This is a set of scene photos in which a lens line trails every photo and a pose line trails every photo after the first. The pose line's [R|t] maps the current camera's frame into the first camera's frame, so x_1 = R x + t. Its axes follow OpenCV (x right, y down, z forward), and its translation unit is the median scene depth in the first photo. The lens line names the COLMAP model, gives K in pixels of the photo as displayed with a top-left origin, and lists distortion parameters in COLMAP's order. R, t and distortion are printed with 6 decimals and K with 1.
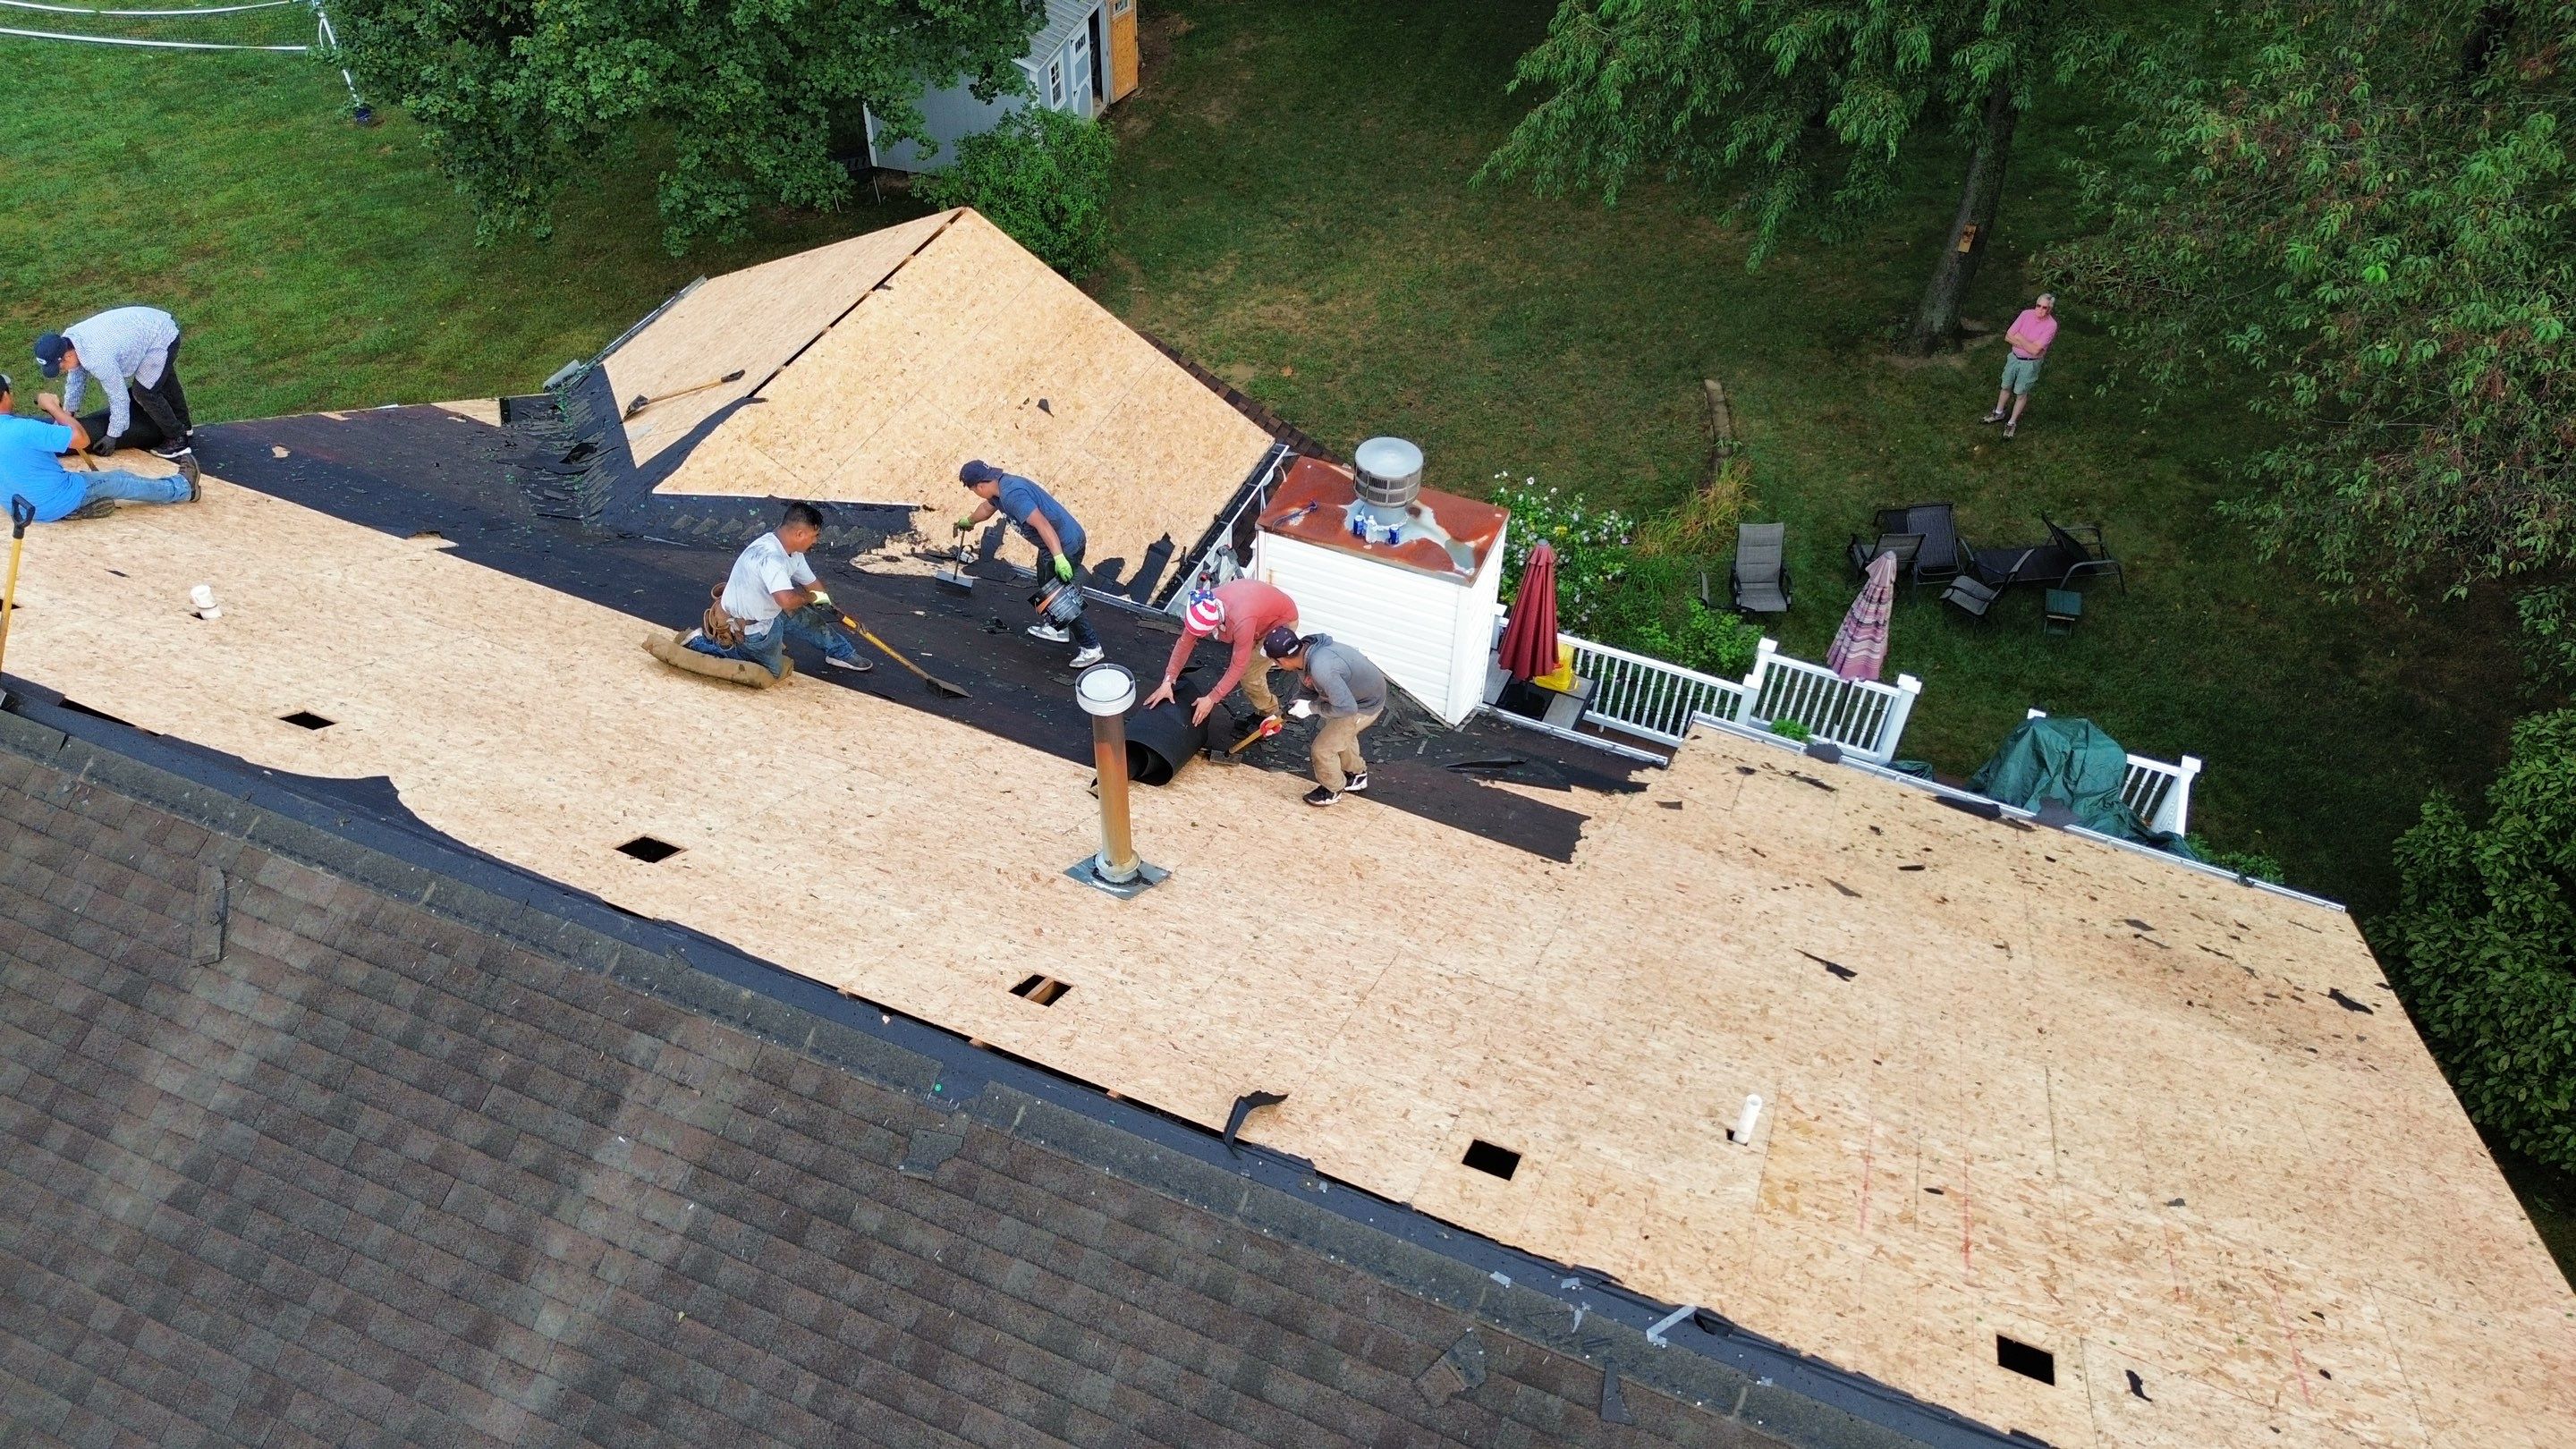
lens RADIAL K [[1816.7, 0, 1290.7], [0, 1816.7, 748.1], [0, 0, 1]] dist [0.088692, -0.099231]
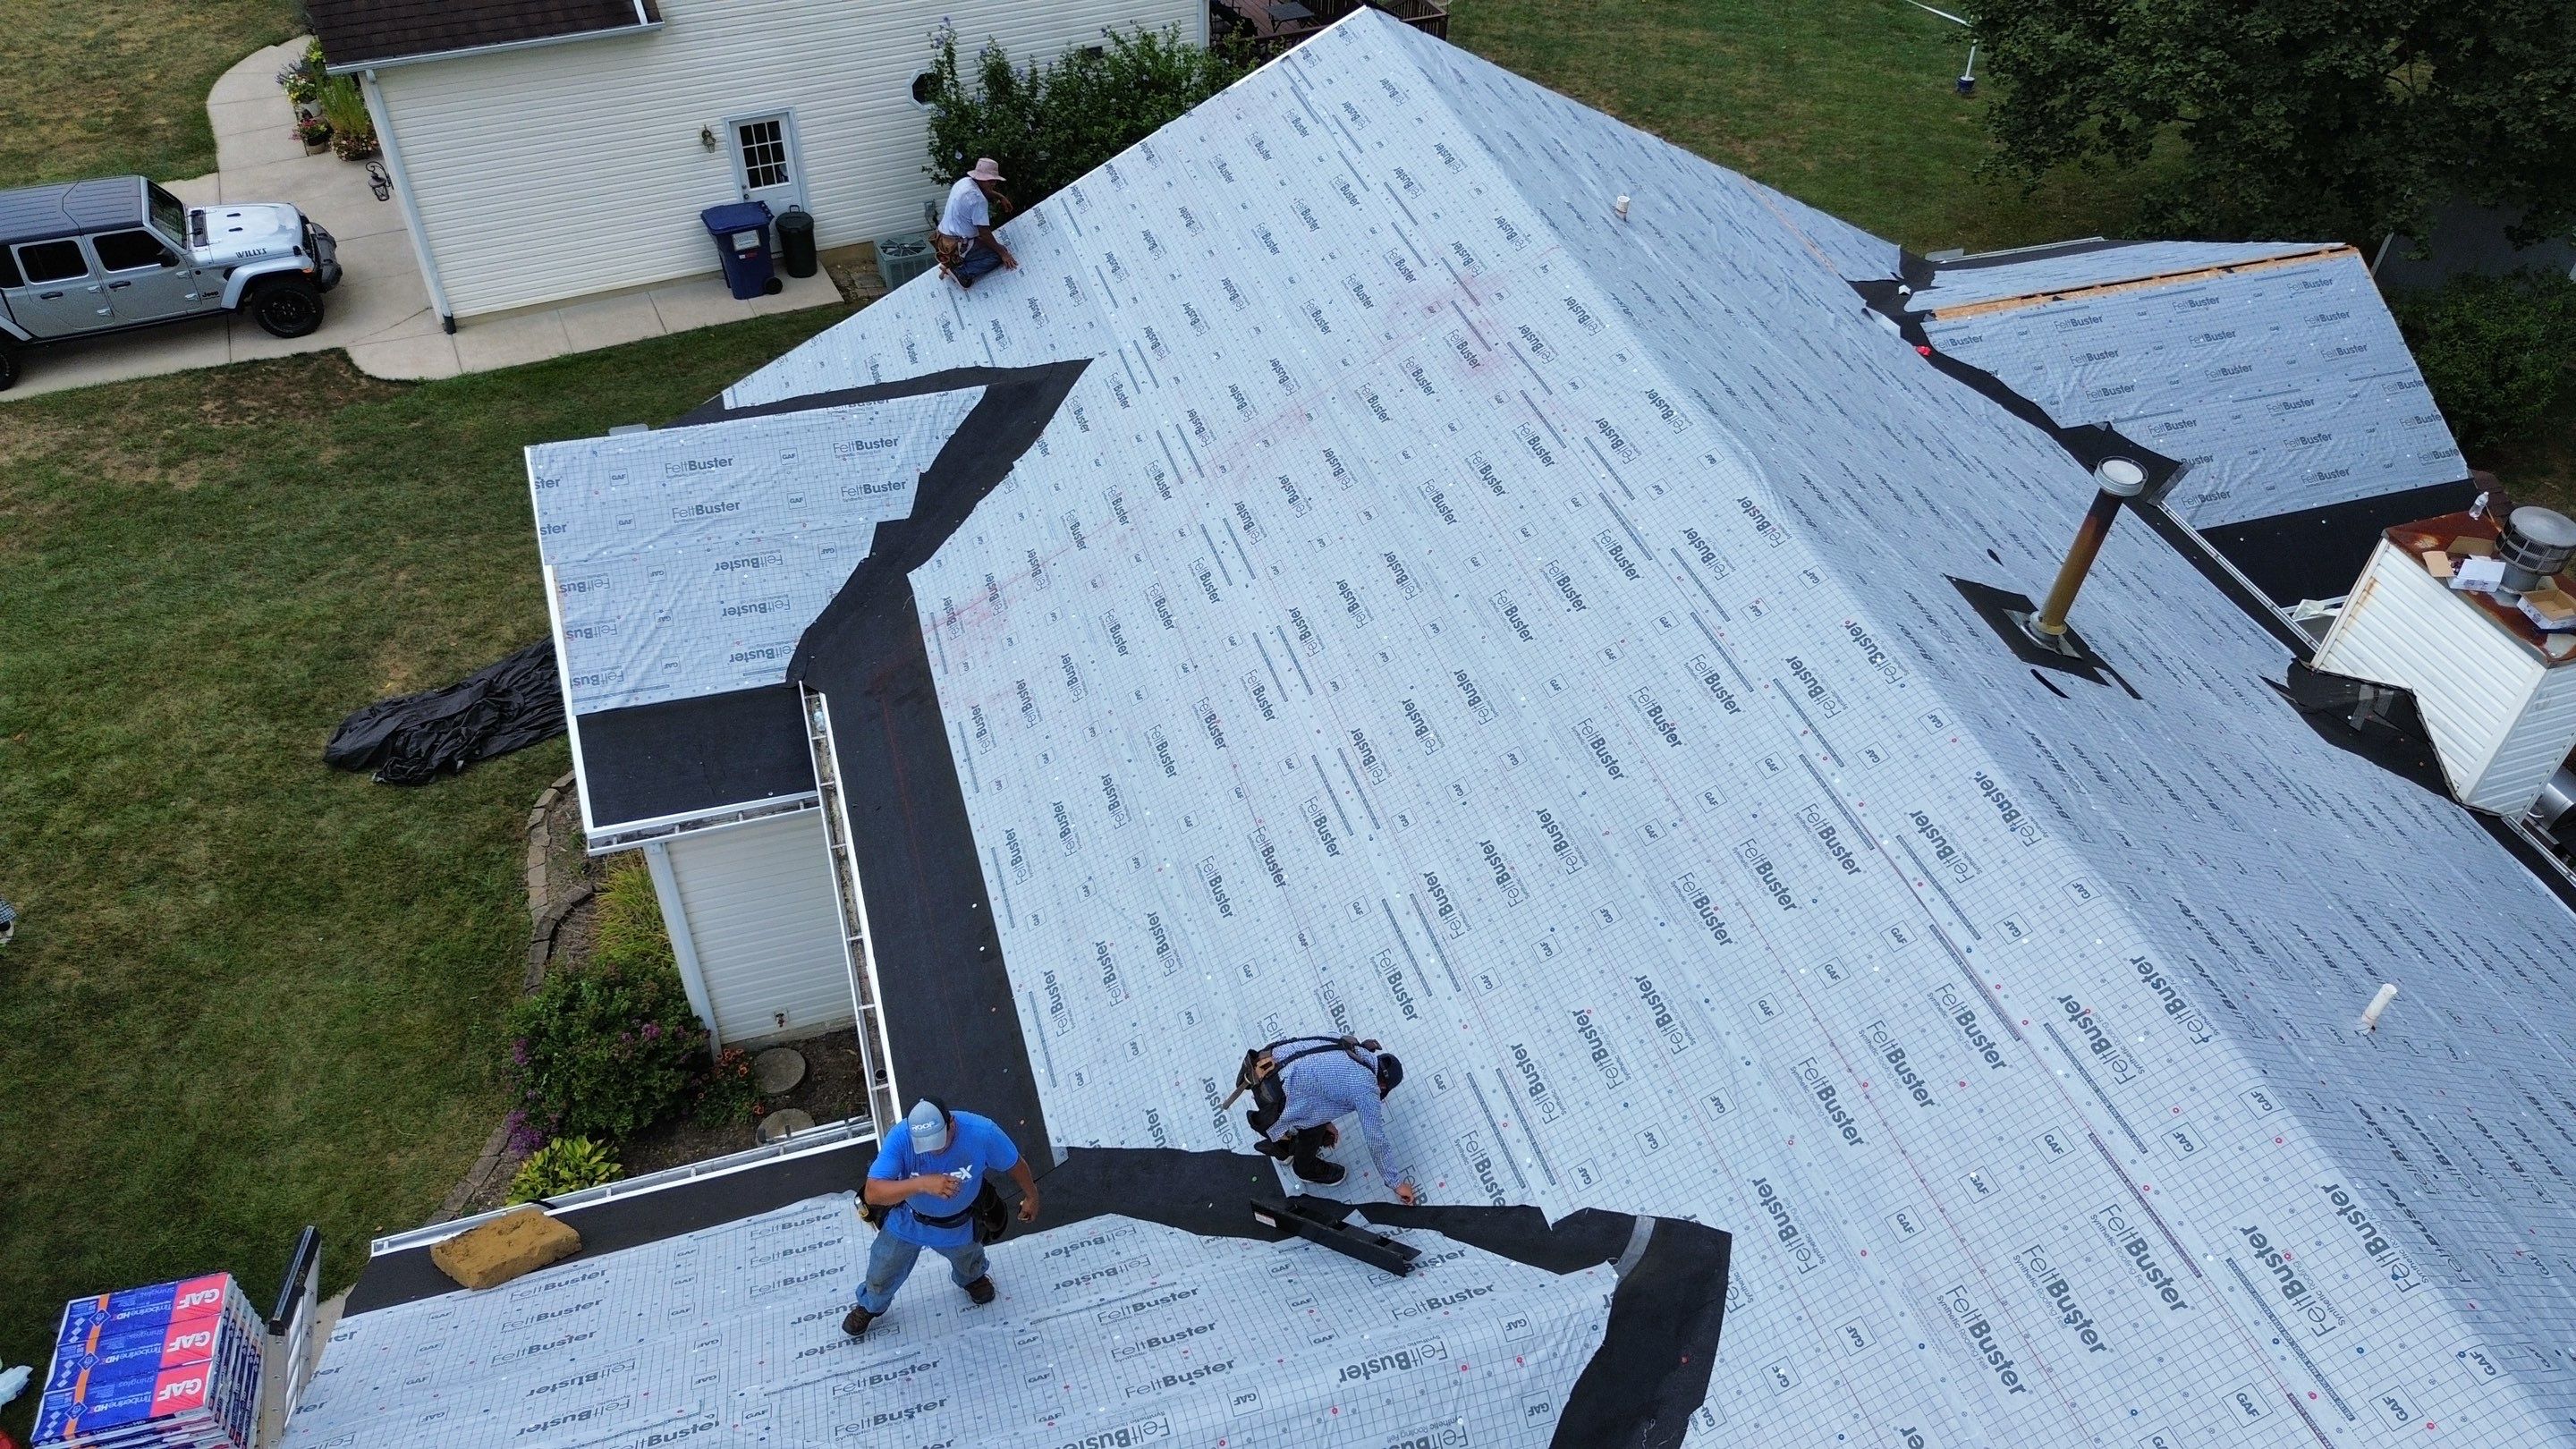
lens RADIAL K [[1829.9, 0, 1294.3], [0, 1829.9, 716.0], [0, 0, 1]] dist [0.069862, -0.073867]
pose [[0.644457, 0.508699, -0.570877, 0.190492], [-0.542213, 0.830449, 0.127900, 0.134492], [0.539147, 0.227111, 0.811012, -0.157776]]
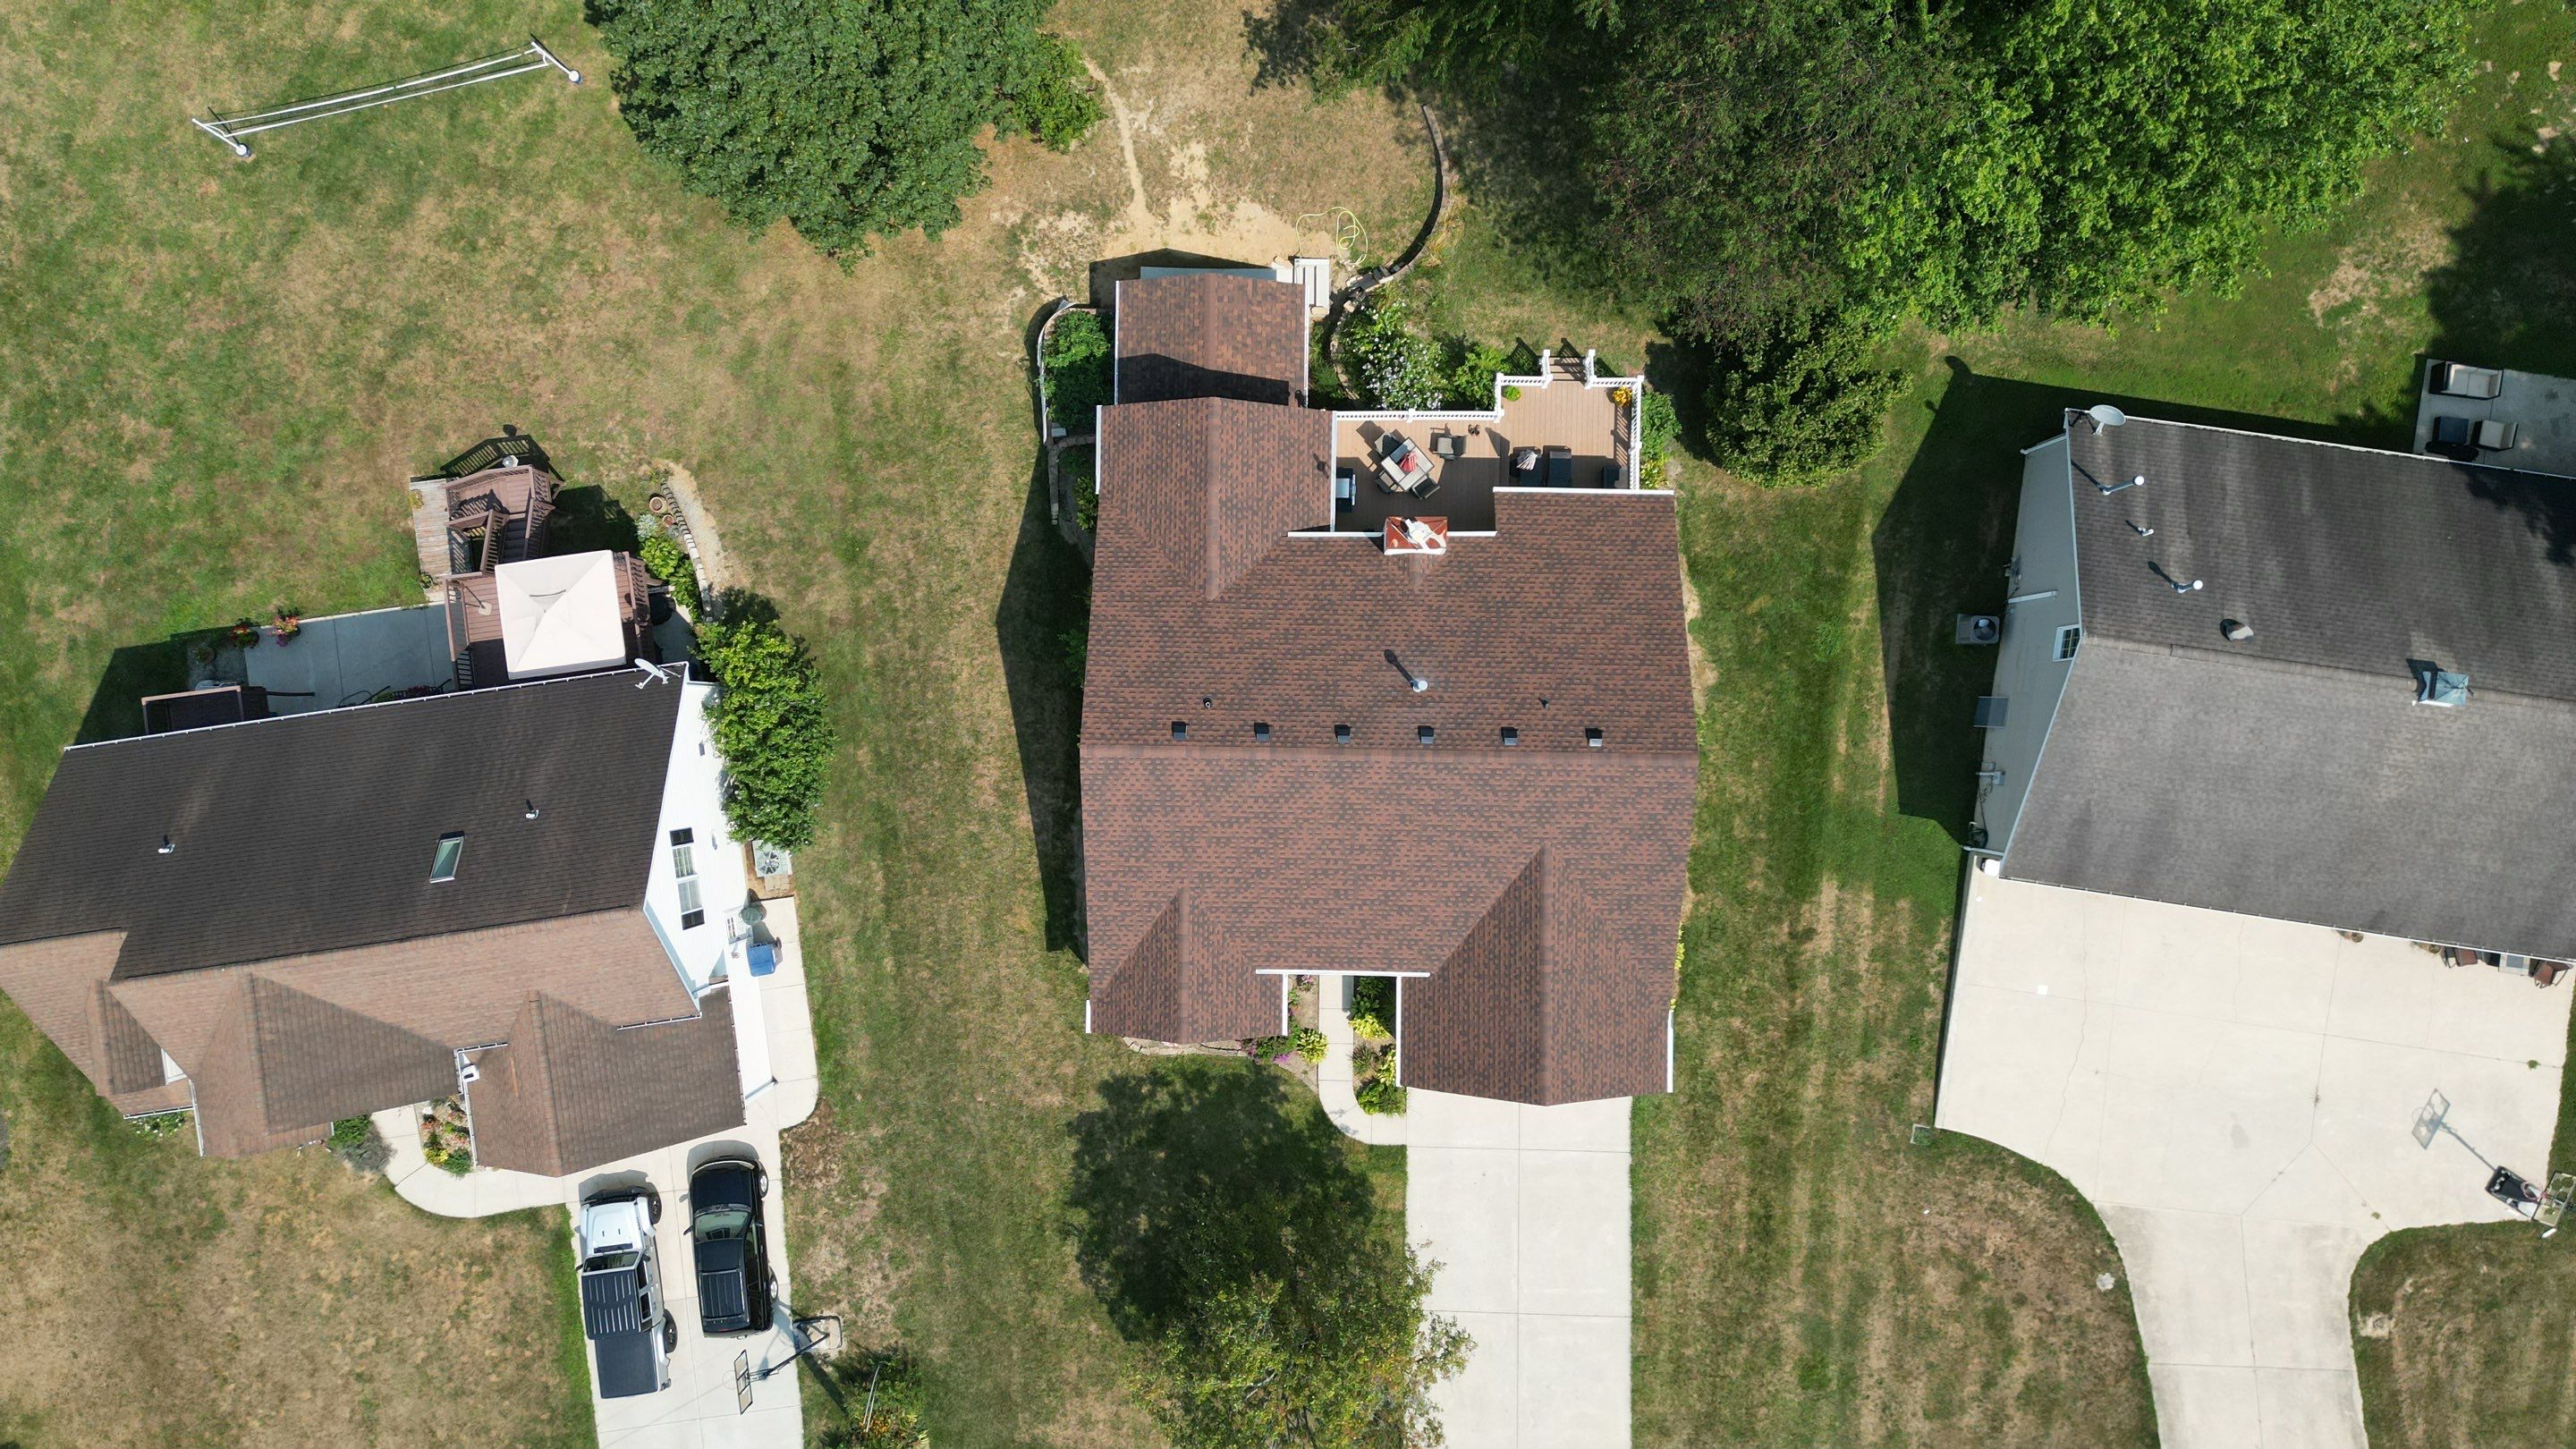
lens RADIAL K [[1840.0, 0, 1297.0], [0, 1840.0, 719.6], [0, 0, 1]] dist [0.071555, -0.080047]
pose [[0.926767, -0.373719, -0.037919, -0.136699], [0.288634, 0.643872, 0.708604, -2.051308], [-0.240404, -0.667655, 0.704587, -1.459274]]
